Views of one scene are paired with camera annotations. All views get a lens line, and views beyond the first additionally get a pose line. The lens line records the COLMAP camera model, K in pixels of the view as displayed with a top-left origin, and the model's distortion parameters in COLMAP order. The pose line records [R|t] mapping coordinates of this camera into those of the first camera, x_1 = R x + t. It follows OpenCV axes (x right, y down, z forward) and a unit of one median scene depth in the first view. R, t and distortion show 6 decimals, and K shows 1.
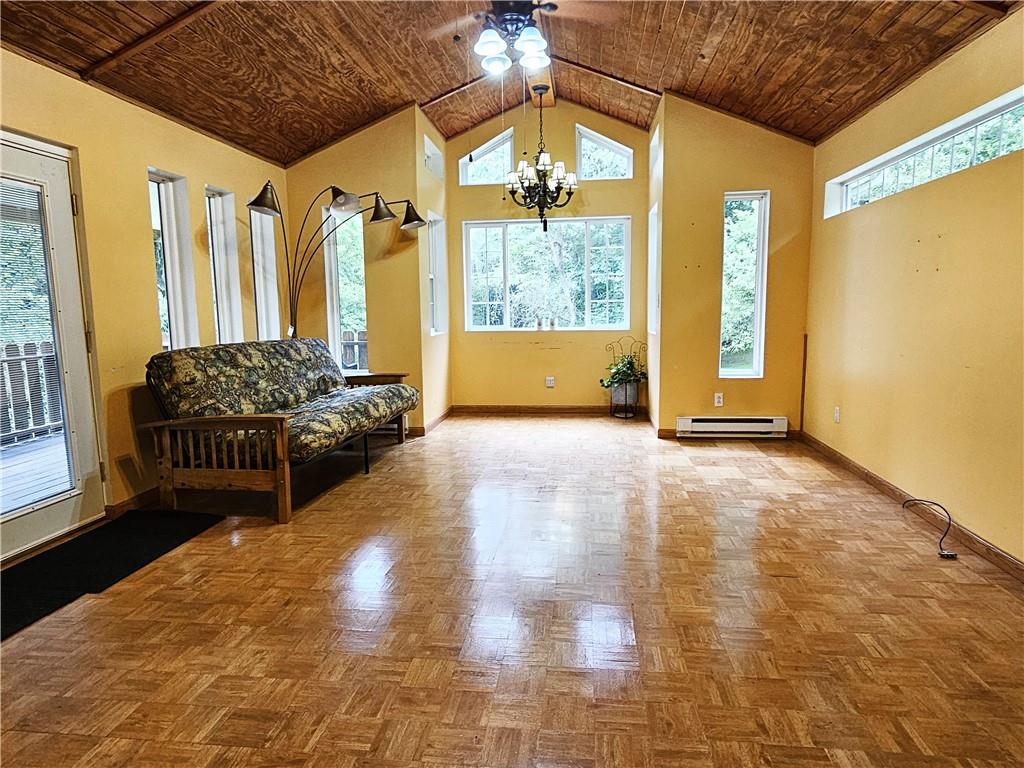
lens RADIAL K [[609.2, 0, 517.6], [0, 609.2, 380.0], [0, 0, 1]] dist [-0.004789, 0.000481]
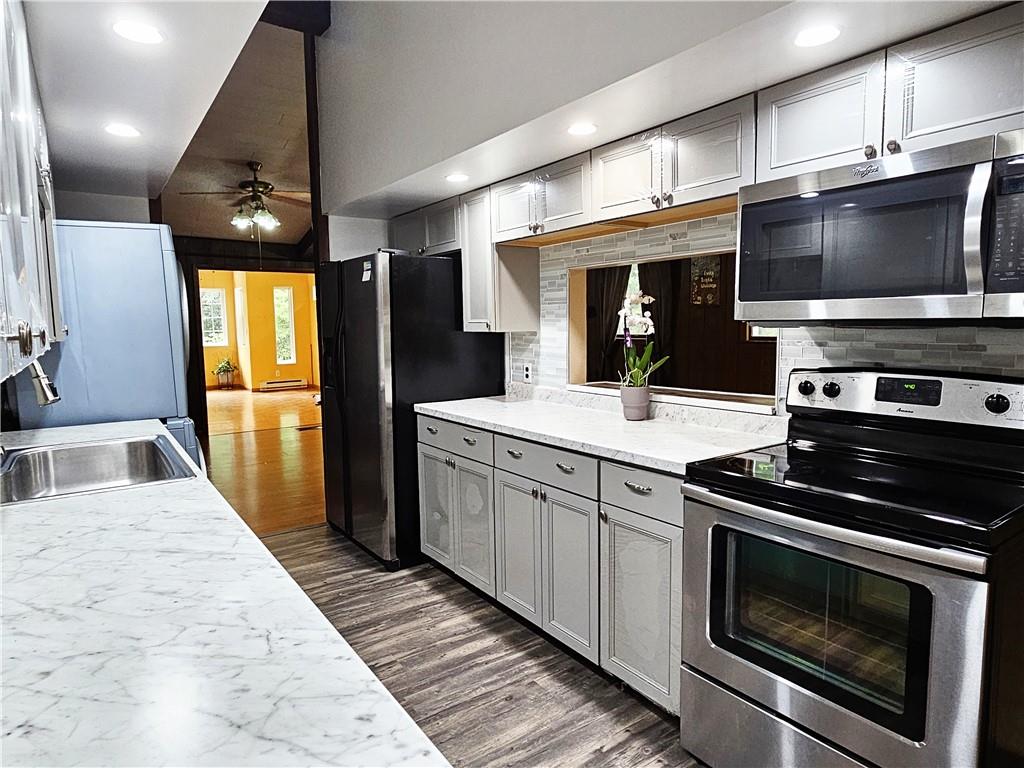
lens RADIAL K [[609.2, 0, 517.6], [0, 609.2, 380.0], [0, 0, 1]] dist [-0.004789, 0.000481]
pose [[0.743360, -0.059339, 0.666254, -0.558207], [0.083758, 0.996475, -0.004701, 0.145606], [-0.663627, 0.059299, 0.745710, -1.385786]]
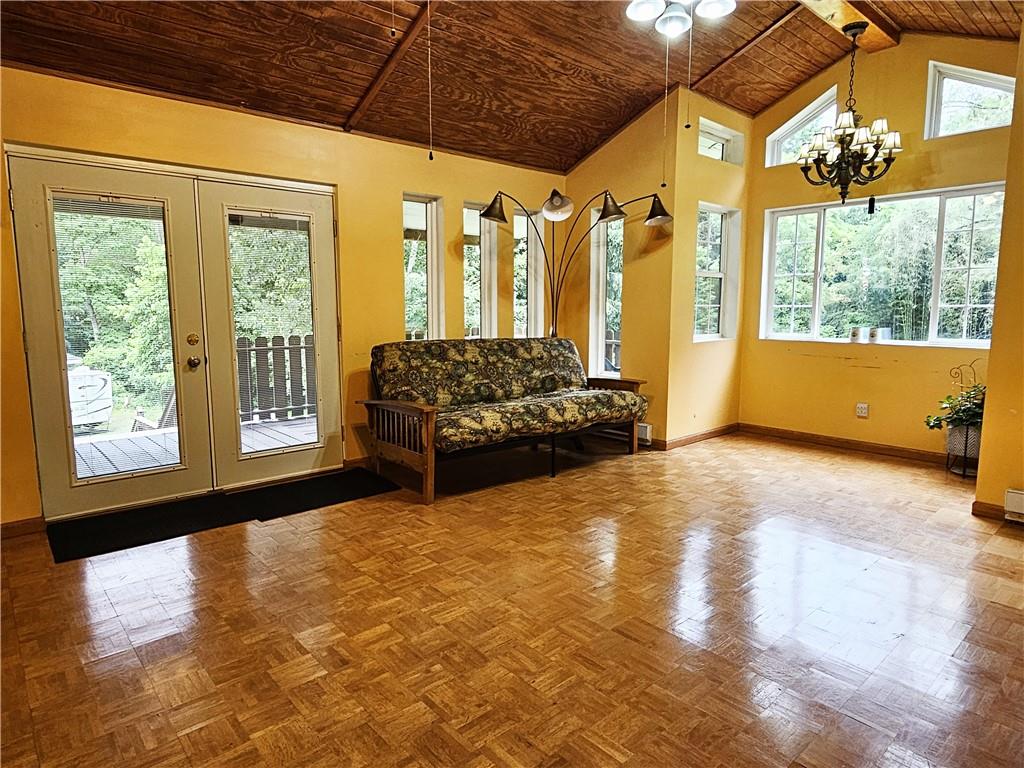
lens RADIAL K [[609.2, 0, 517.6], [0, 609.2, 380.0], [0, 0, 1]] dist [-0.004789, 0.000481]
pose [[0.748499, 0.095440, -0.656232, 0.291839], [-0.092215, 0.994954, 0.039522, -0.031854], [0.656693, 0.030933, 0.753523, 0.174551]]
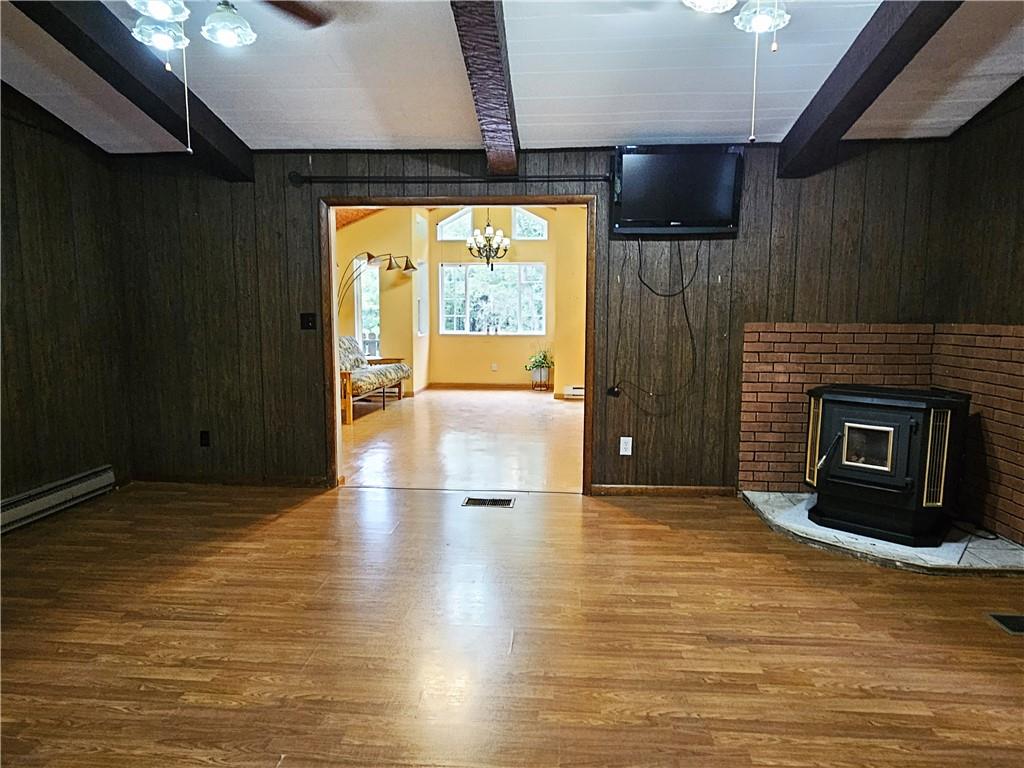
lens RADIAL K [[609.2, 0, 517.6], [0, 609.2, 380.0], [0, 0, 1]] dist [-0.004789, 0.000481]
pose [[0.999108, 0.014519, 0.039643, 0.065503], [-0.014122, 0.999847, -0.010278, 0.063811], [-0.039787, 0.009709, 0.999161, -0.702088]]
